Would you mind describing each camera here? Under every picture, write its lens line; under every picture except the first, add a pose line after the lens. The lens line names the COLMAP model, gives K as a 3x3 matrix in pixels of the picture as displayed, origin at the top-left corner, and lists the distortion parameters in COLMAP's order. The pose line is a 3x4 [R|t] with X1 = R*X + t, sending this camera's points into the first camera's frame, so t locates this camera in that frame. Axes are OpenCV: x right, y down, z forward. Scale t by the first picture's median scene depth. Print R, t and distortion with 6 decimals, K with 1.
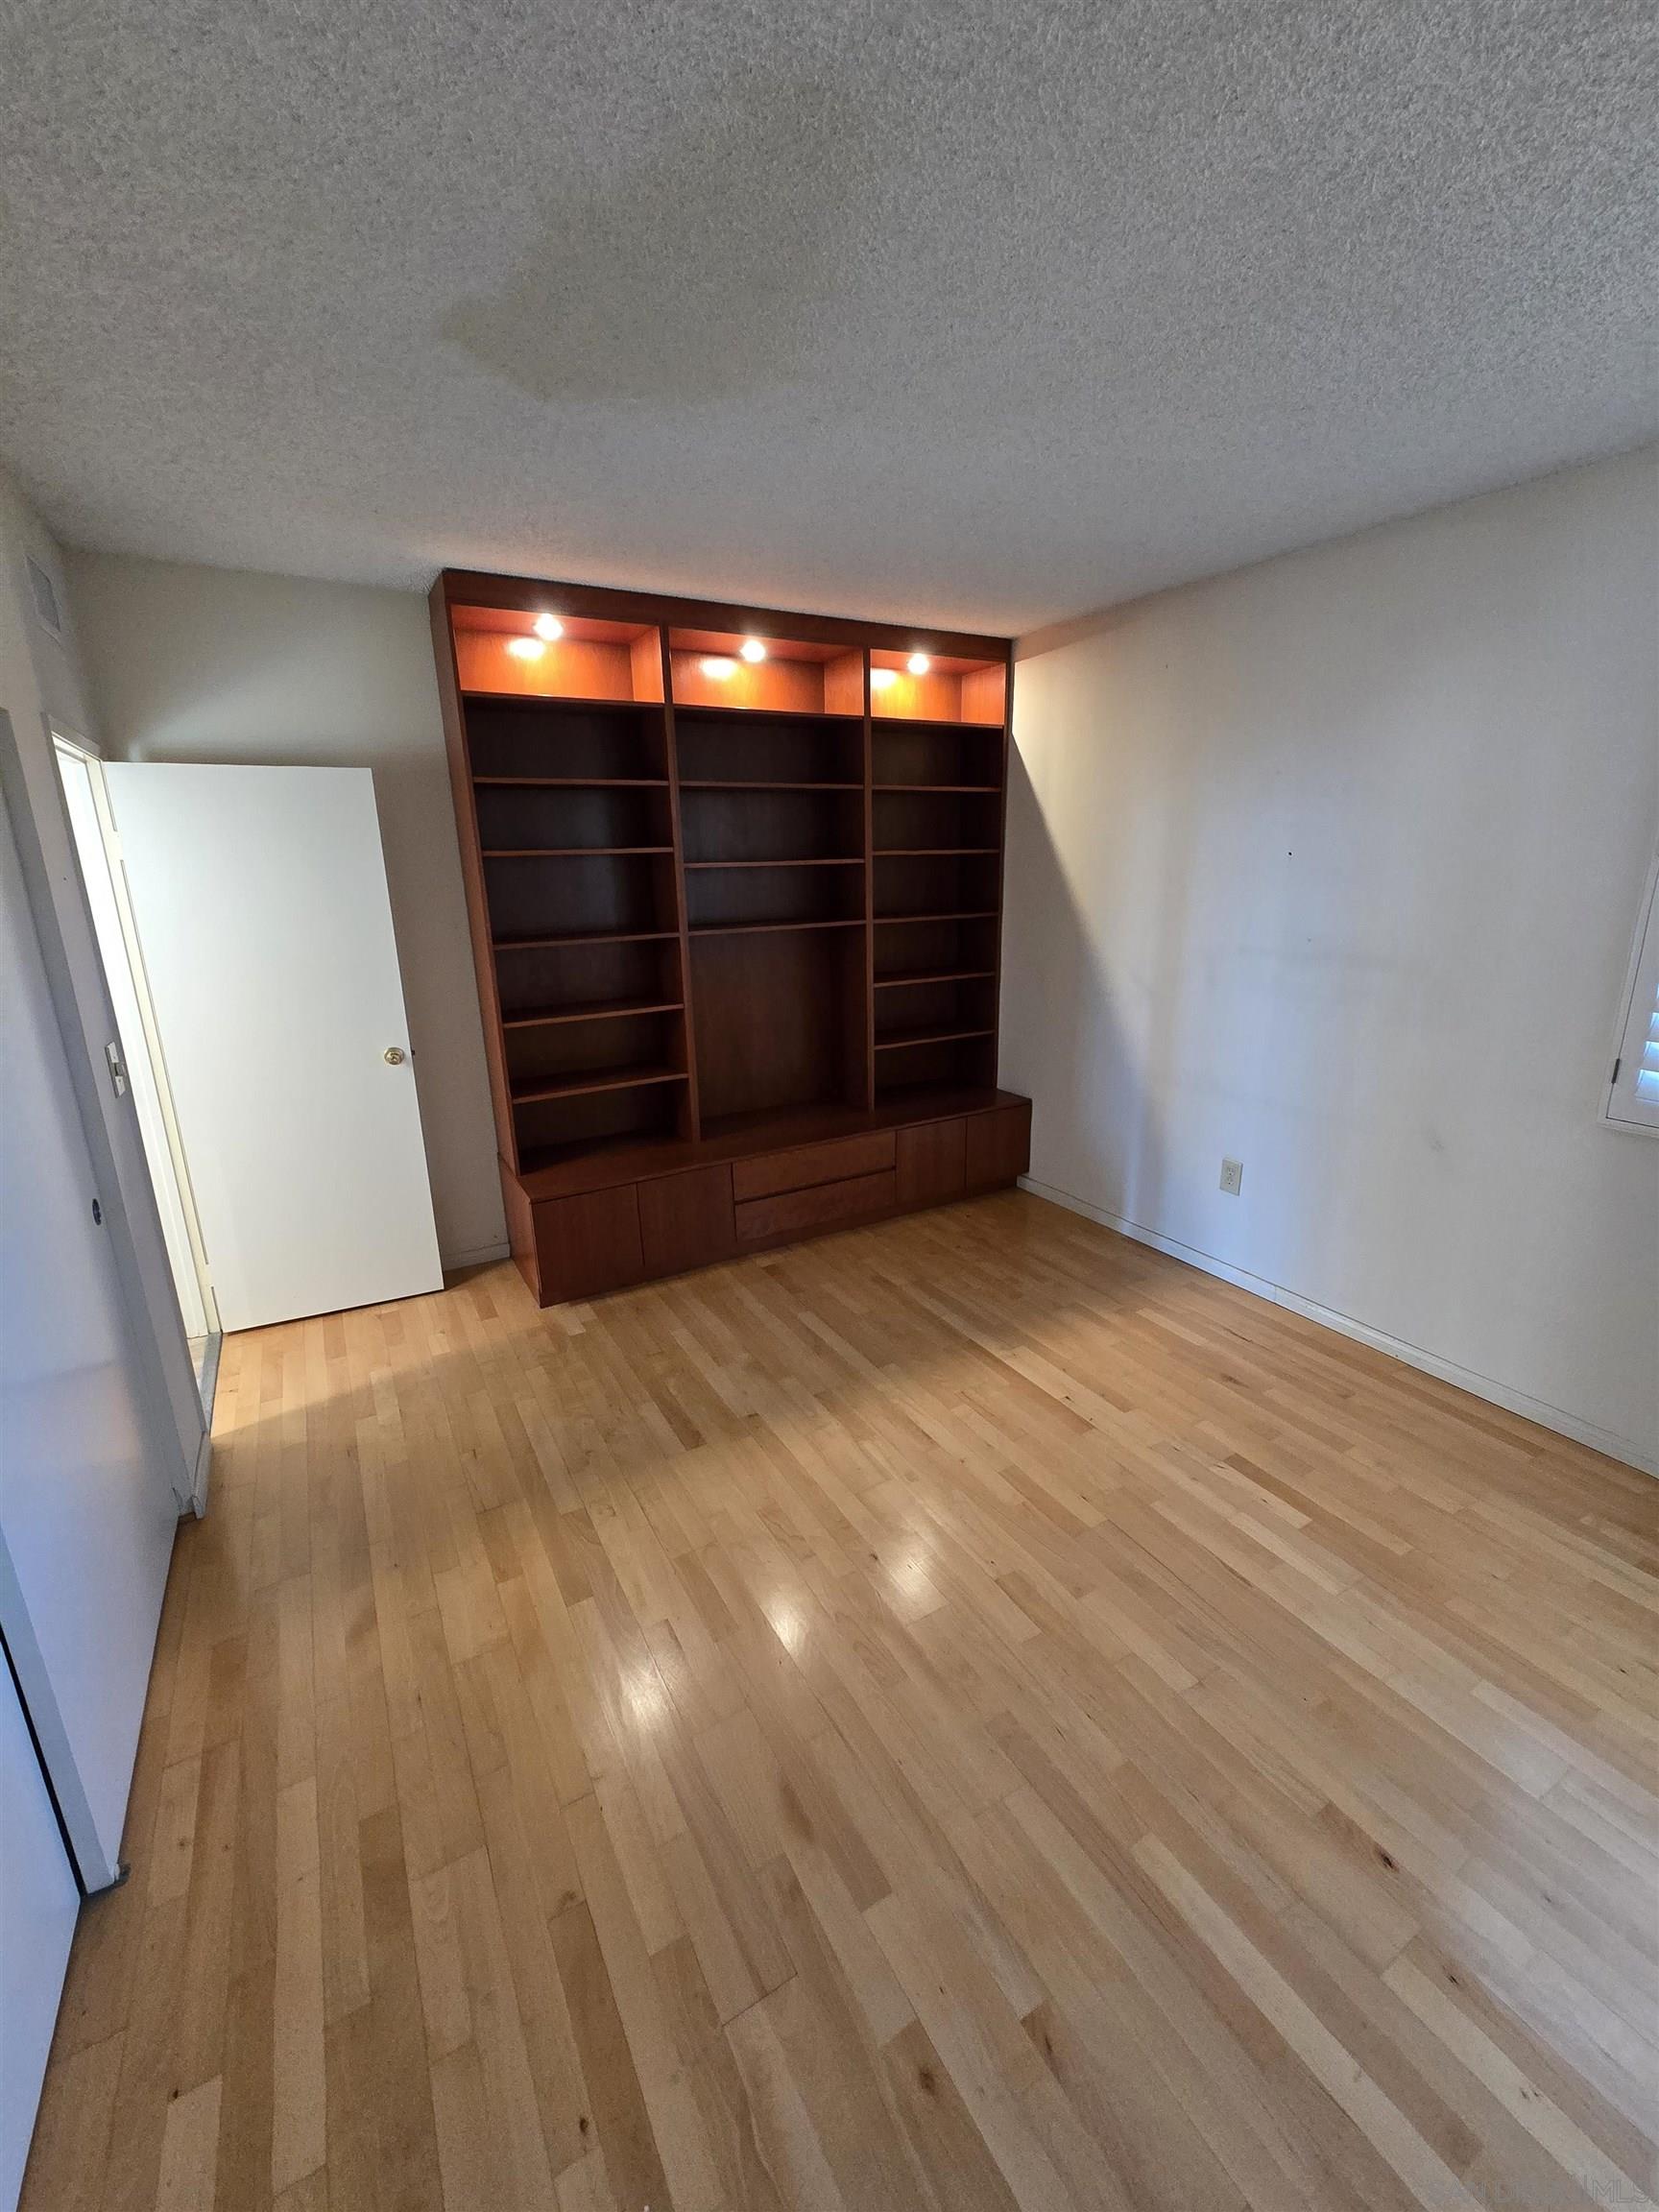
lens RADIAL K [[897.9, 0, 837.4], [0, 897.9, 1100.8], [0, 0, 1]] dist [-0.003138, -0.000109]
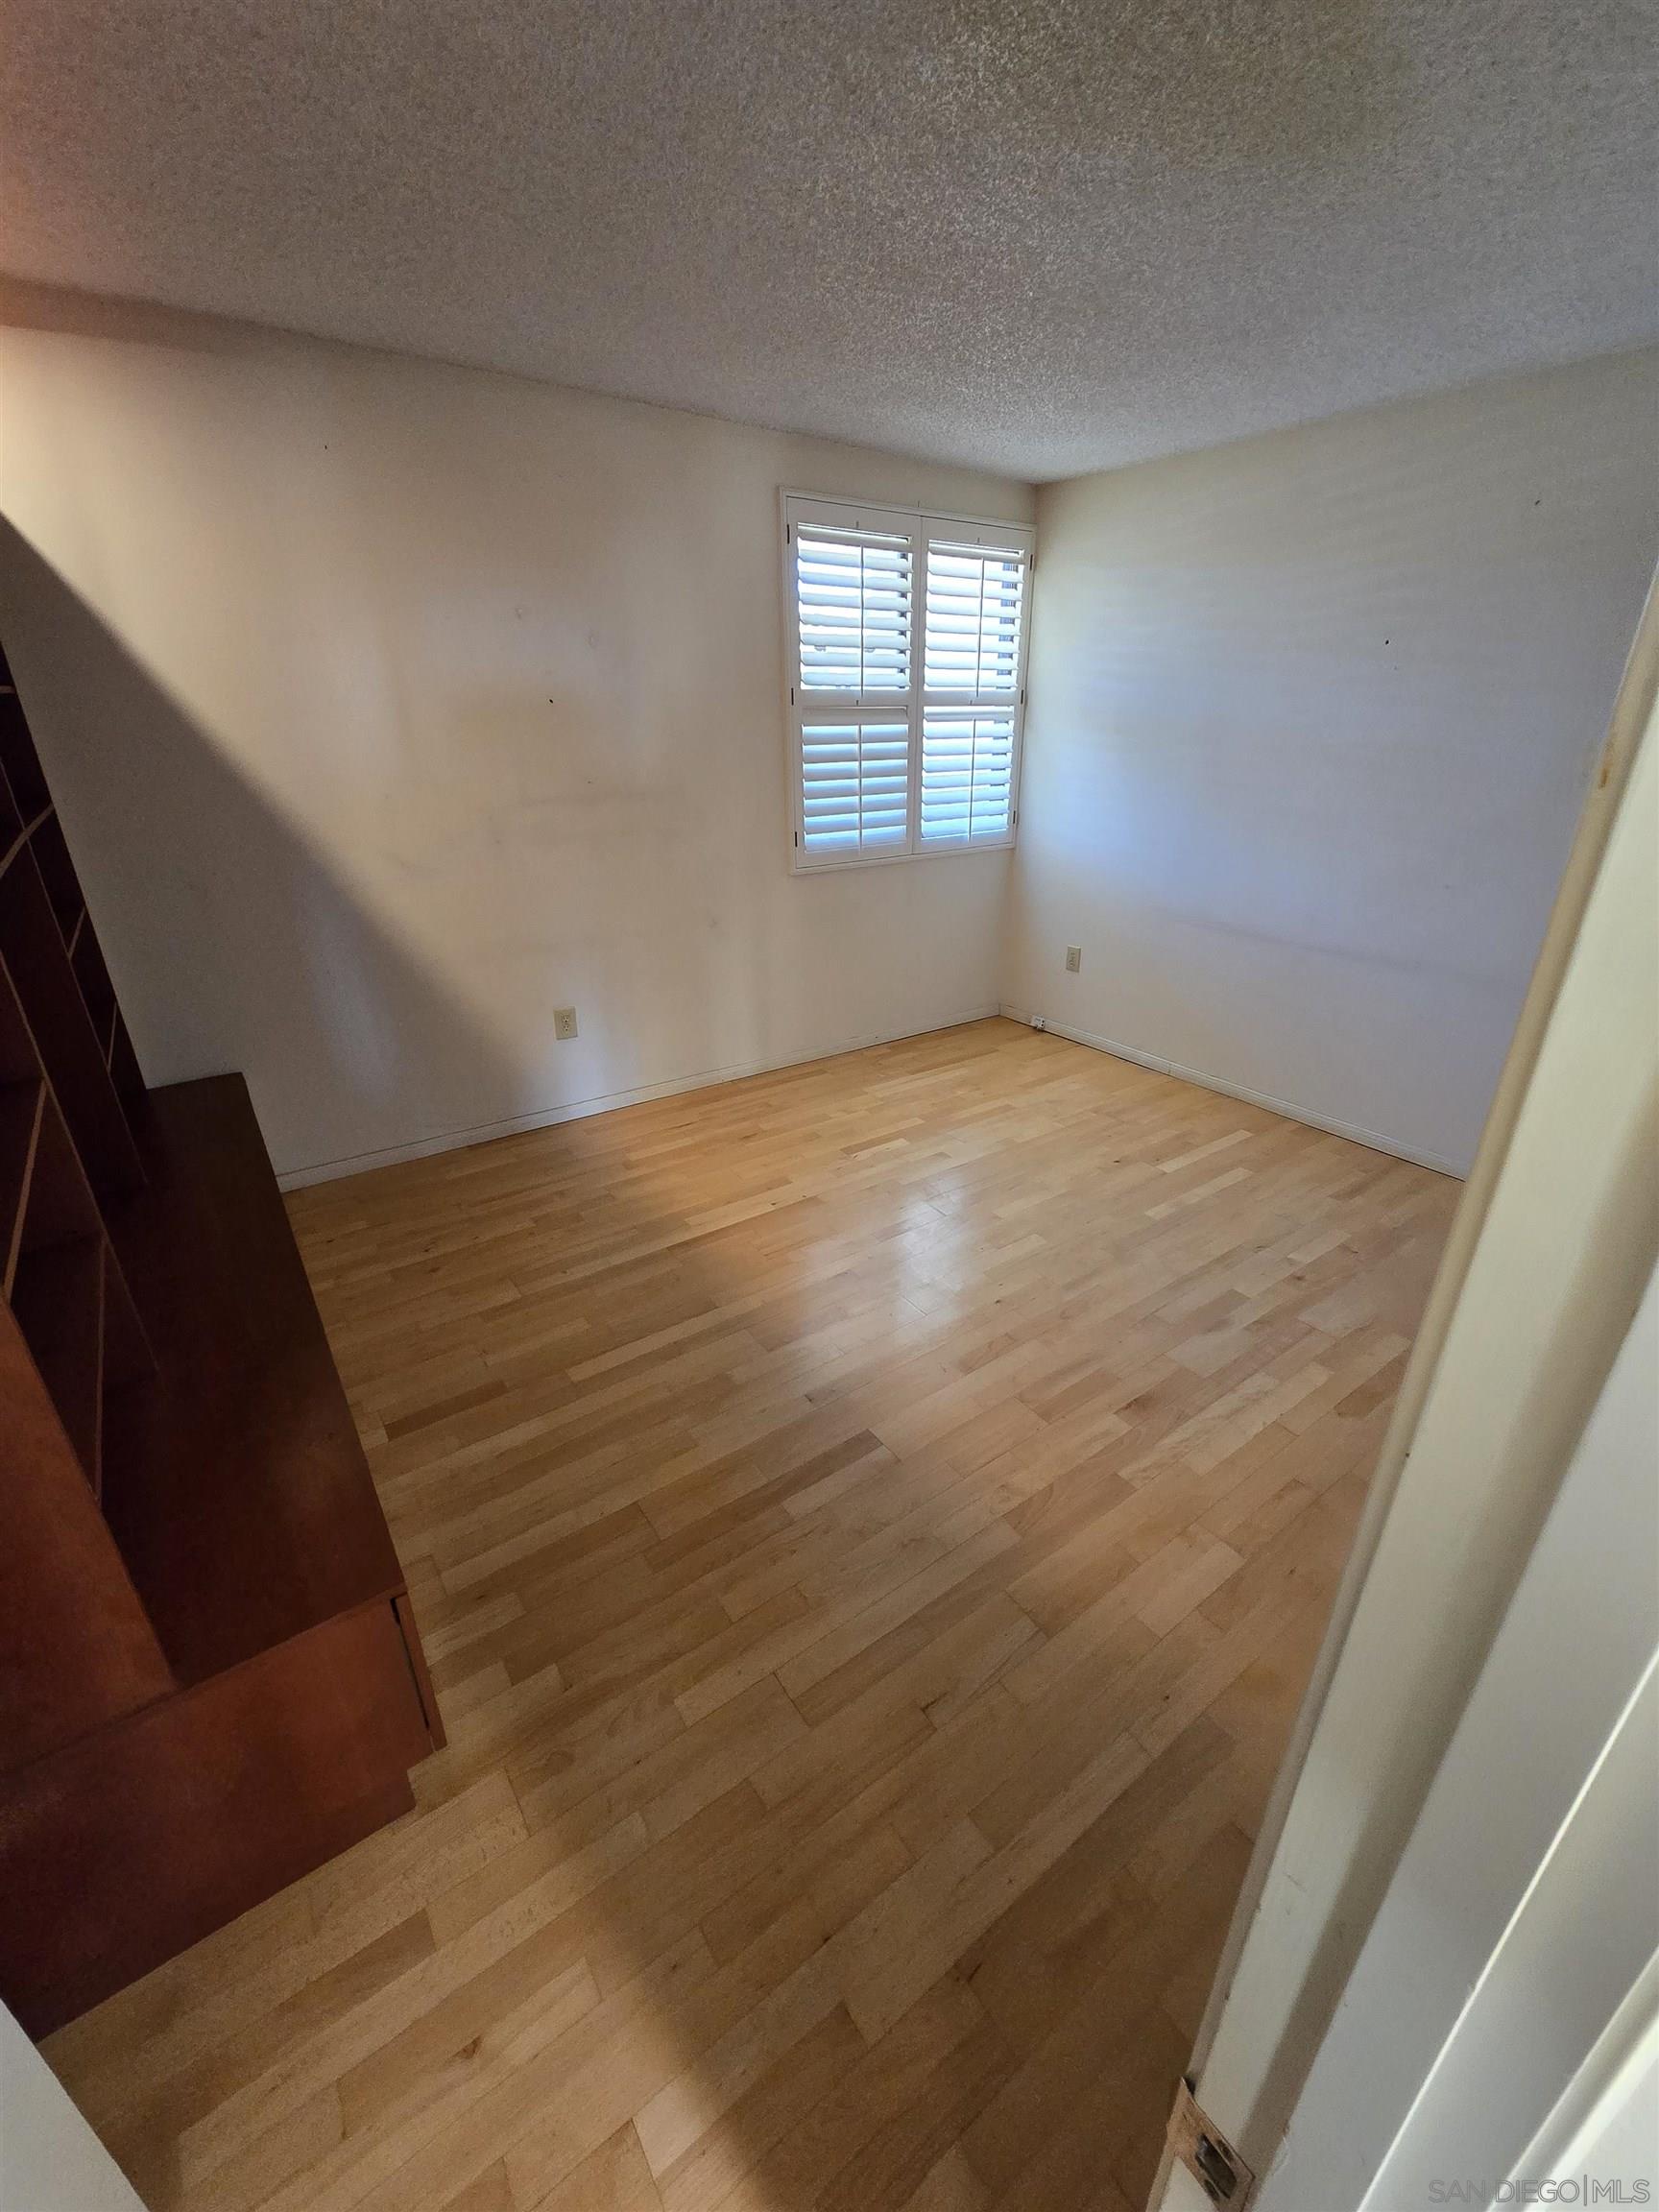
lens RADIAL K [[897.9, 0, 836.8], [0, 897.9, 1103.9], [0, 0, 1]] dist [-0.003138, -0.000109]
pose [[-0.097615, -0.389138, 0.915993, -0.681248], [0.262122, 0.877839, 0.400863, -0.196110], [-0.960085, 0.279232, 0.016311, 0.799560]]
